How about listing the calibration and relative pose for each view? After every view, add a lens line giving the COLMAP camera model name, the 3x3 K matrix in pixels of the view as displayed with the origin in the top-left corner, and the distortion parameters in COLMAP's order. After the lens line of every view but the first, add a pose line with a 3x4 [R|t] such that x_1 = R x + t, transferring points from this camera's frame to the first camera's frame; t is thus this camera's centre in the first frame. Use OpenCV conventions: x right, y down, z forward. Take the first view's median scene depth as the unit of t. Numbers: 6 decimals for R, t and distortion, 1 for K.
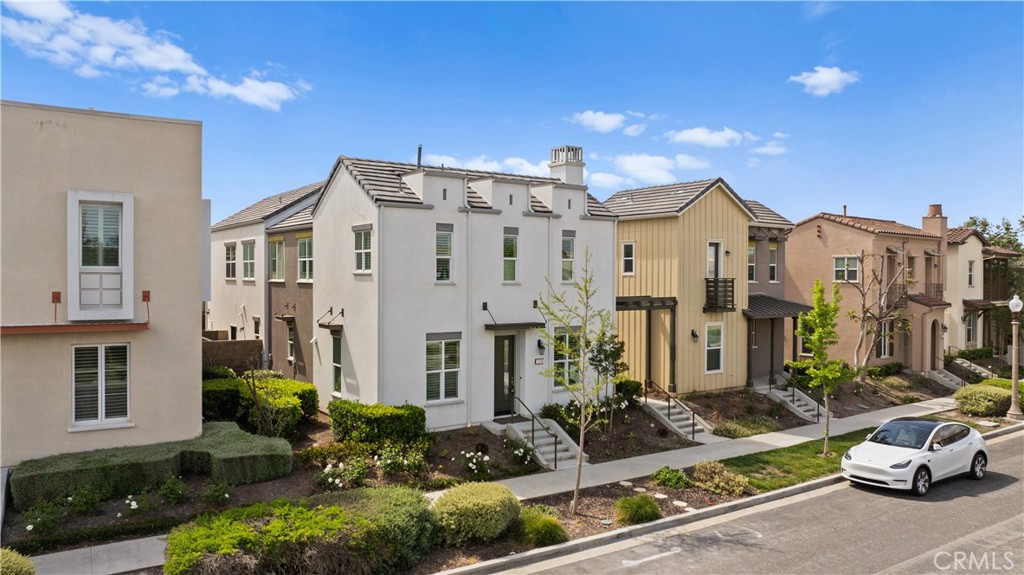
lens RADIAL K [[707.2, 0, 511.1], [0, 707.2, 281.9], [0, 0, 1]] dist [-0.008303, -0.003464]
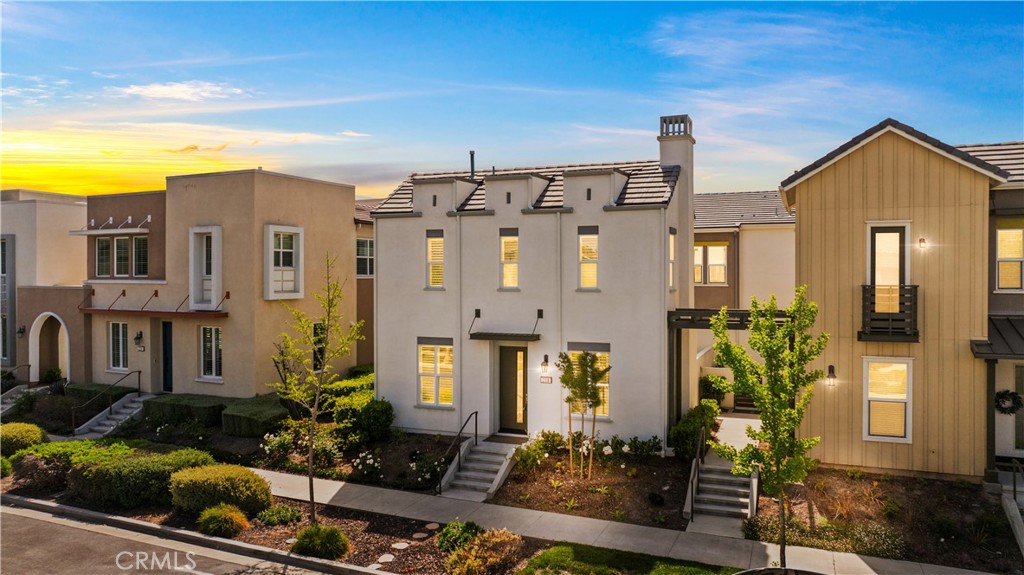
lens RADIAL K [[729.2, 0, 510.4], [0, 729.2, 268.5], [0, 0, 1]] dist [-0.006865, -0.002315]
pose [[0.552242, -0.005434, -0.833666, 0.814092], [-0.001055, 0.999973, -0.007217, -0.018925], [0.833683, 0.004865, 0.552222, 0.500577]]
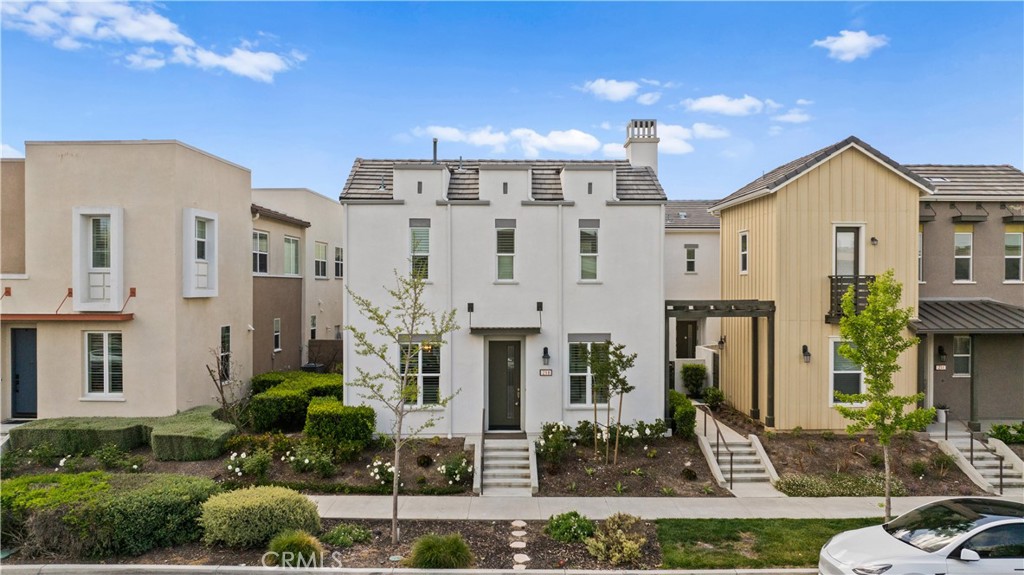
lens RADIAL K [[737.1, 0, 512.0], [0, 737.1, 287.5], [0, 0, 1]] dist [-0.009775, -0.002321]
pose [[0.840001, 0.000769, -0.542585, 0.528055], [-0.000906, 1.000000, 0.000015, 0.008945], [0.542584, 0.000479, 0.840001, 0.234462]]
